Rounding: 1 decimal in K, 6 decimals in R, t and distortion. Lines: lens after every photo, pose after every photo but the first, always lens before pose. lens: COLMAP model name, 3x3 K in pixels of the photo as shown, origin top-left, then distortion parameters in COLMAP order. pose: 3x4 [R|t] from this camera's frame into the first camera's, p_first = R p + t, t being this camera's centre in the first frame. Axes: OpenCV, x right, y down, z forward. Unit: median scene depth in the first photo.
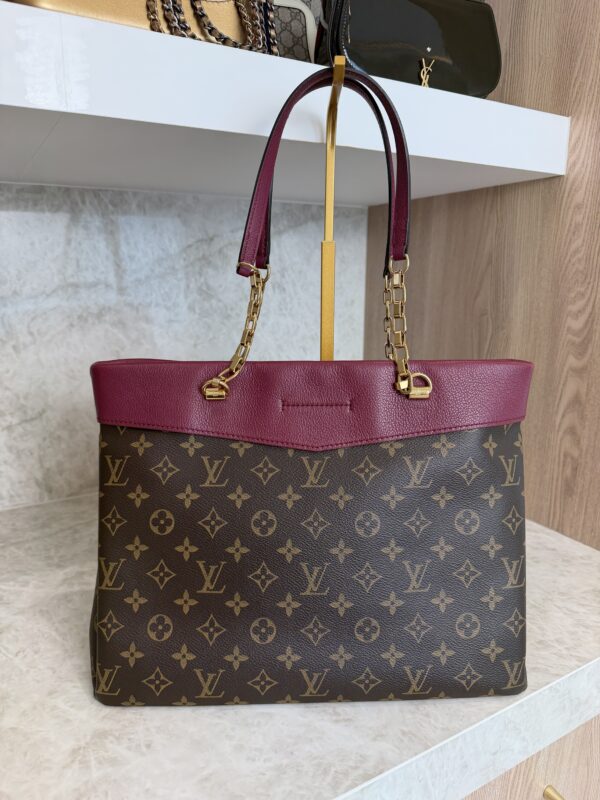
lens RADIAL K [[574.6, 0, 300.6], [0, 574.6, 402.5], [0, 0, 1]] dist [0.076759, -0.119678]
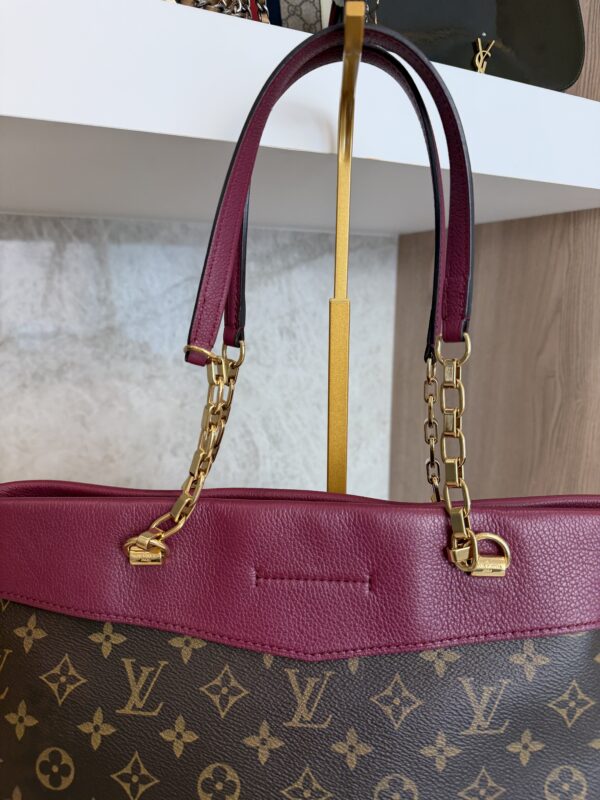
lens RADIAL K [[571.6, 0, 300.0], [0, 571.6, 400.0], [0, 0, 1]] dist [0.118859, -0.260114]
pose [[0.998810, 0.012647, -0.047096, 0.025436], [-0.014237, 0.999334, -0.033587, -0.102213], [0.046639, 0.034217, 0.998326, 0.249369]]
